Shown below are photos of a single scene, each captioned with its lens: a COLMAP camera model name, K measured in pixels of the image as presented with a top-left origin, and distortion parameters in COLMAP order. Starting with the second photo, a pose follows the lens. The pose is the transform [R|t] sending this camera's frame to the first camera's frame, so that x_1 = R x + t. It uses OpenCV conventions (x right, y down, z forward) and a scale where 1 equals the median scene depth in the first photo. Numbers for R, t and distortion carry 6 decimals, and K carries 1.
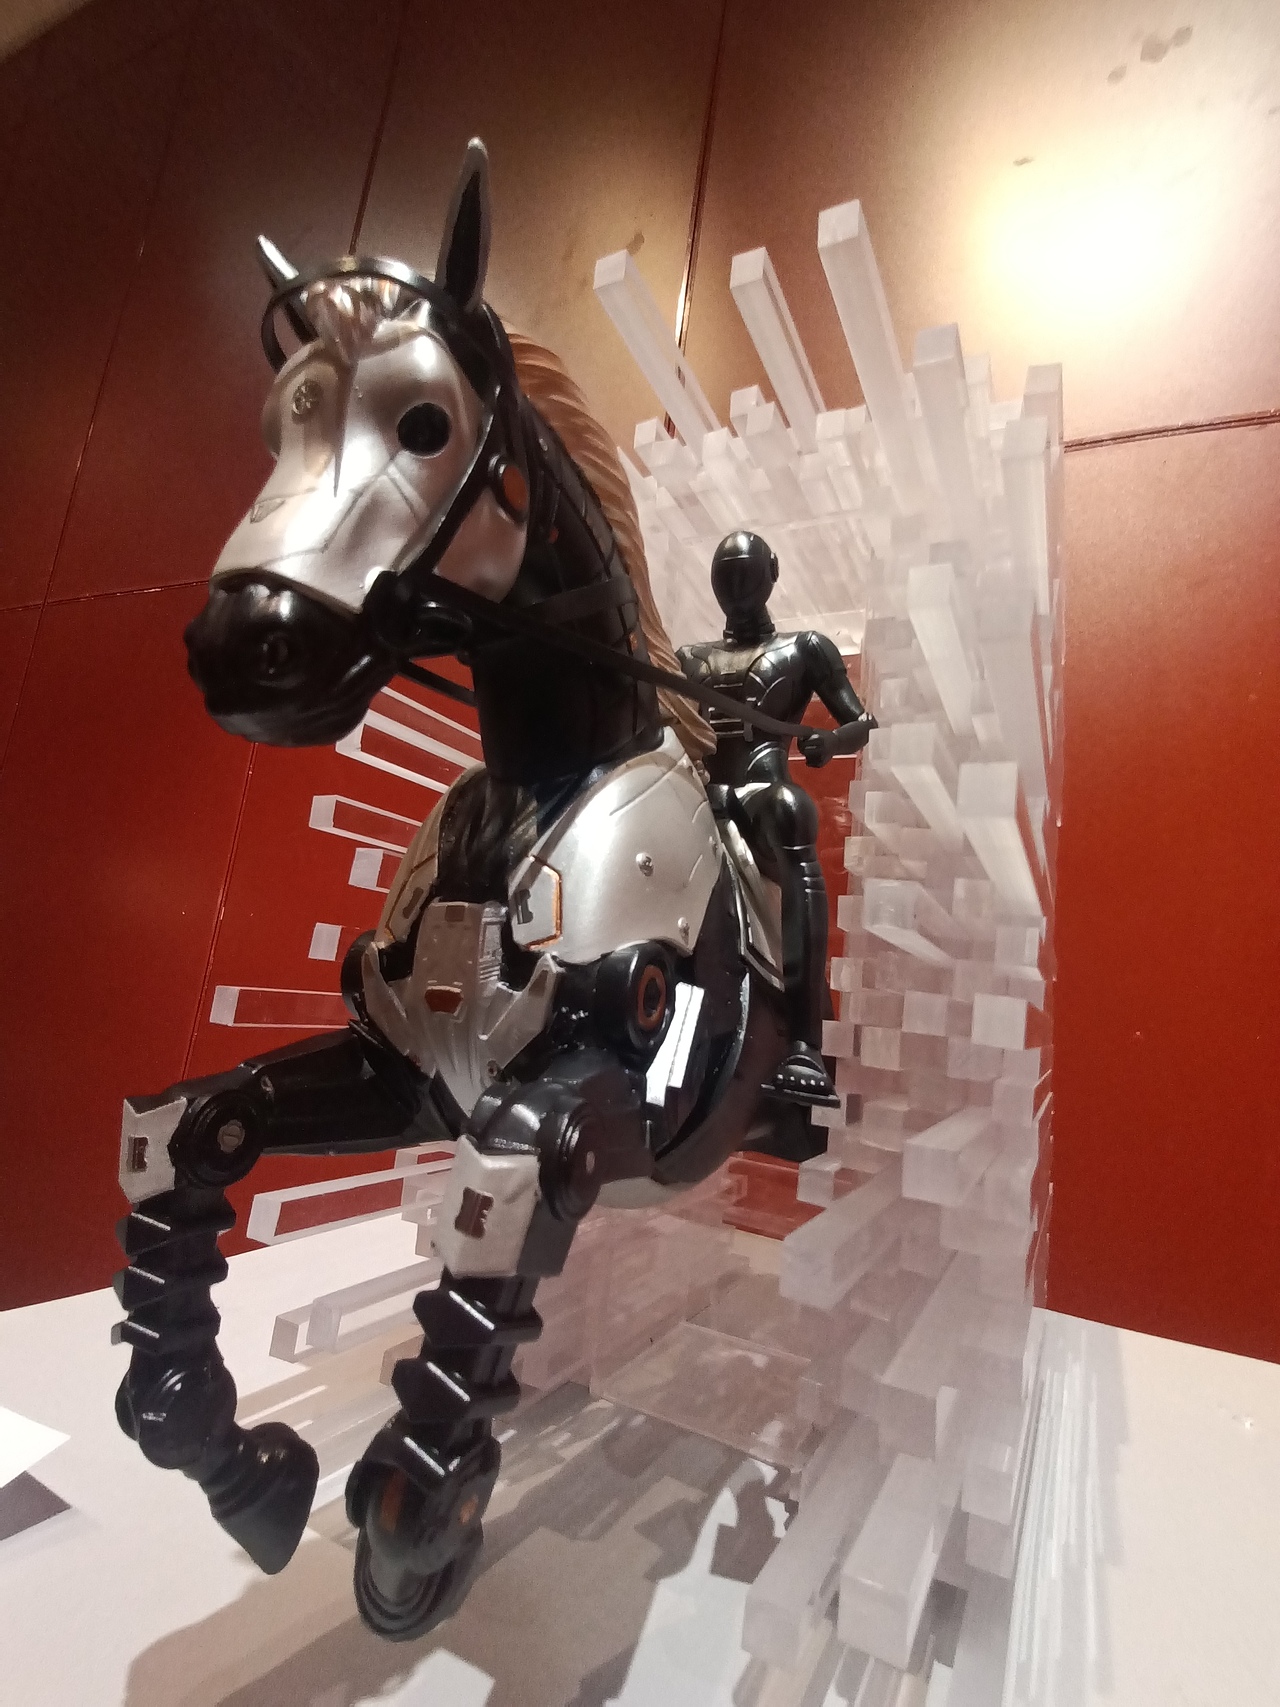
lens RADIAL K [[844.3, 0, 640.0], [0, 844.3, 853.5], [0, 0, 1]] dist [0.029598, 0.000001]
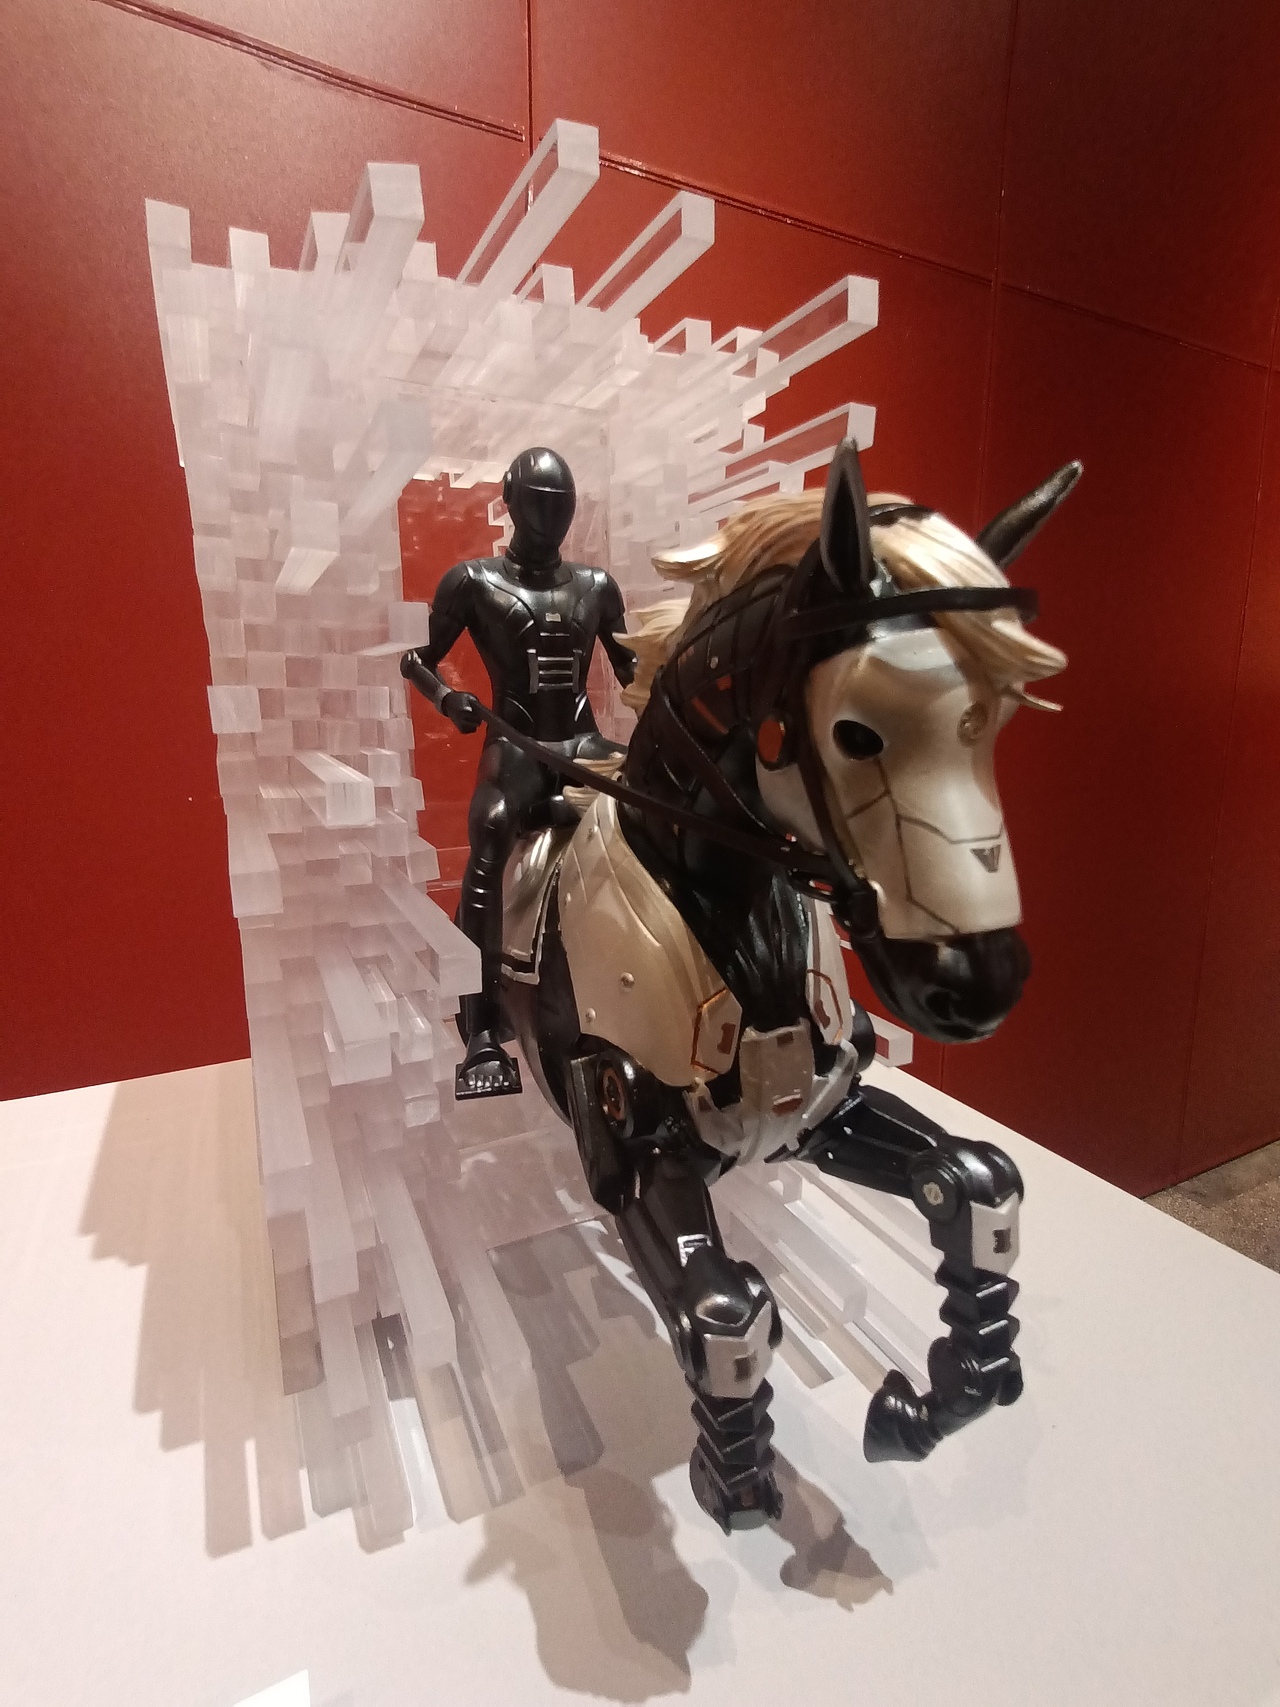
lens RADIAL K [[844.3, 0, 640.0], [0, 844.3, 853.5], [0, 0, 1]] dist [0.029598, 0.000001]
pose [[0.595263, -0.259494, 0.760477, -0.763380], [-0.060956, 0.929109, 0.364749, -0.386390], [-0.801216, -0.263477, 0.537246, 0.381612]]
